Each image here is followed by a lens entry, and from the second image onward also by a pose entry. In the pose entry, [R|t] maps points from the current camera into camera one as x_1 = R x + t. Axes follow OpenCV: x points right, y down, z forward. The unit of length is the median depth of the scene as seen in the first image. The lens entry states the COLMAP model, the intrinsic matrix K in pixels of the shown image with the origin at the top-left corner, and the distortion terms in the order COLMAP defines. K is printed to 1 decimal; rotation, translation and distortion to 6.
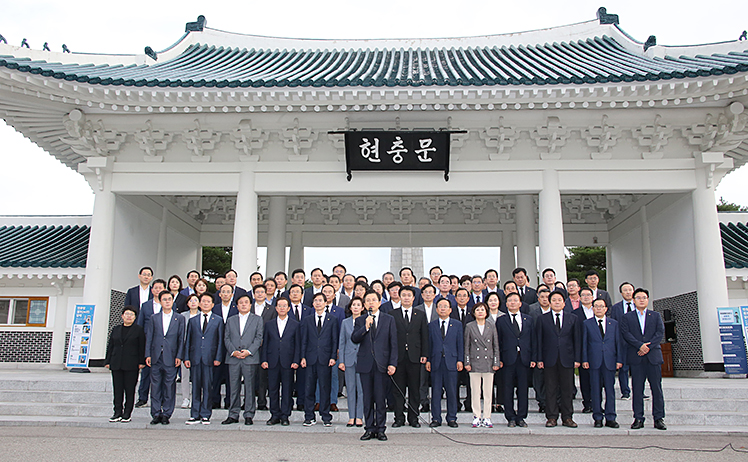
lens RADIAL K [[731.4, 0, 373.7], [0, 731.4, 227.5], [0, 0, 1]] dist [-0.061262, 0.000000]
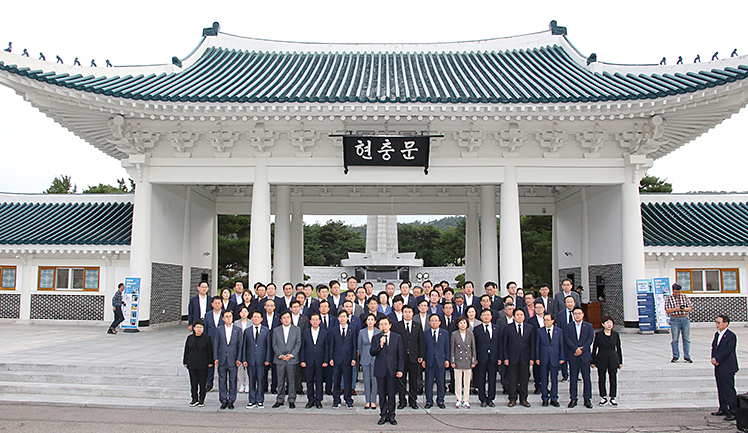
lens RADIAL K [[656.2, 0, 372.1], [0, 656.2, 210.7], [0, 0, 1]] dist [-0.137253, -0.039096]
pose [[0.999061, -0.001579, 0.043295, -0.038679], [-0.002562, 0.995433, 0.095429, -0.110604], [-0.043248, -0.095450, 0.994494, -0.091257]]
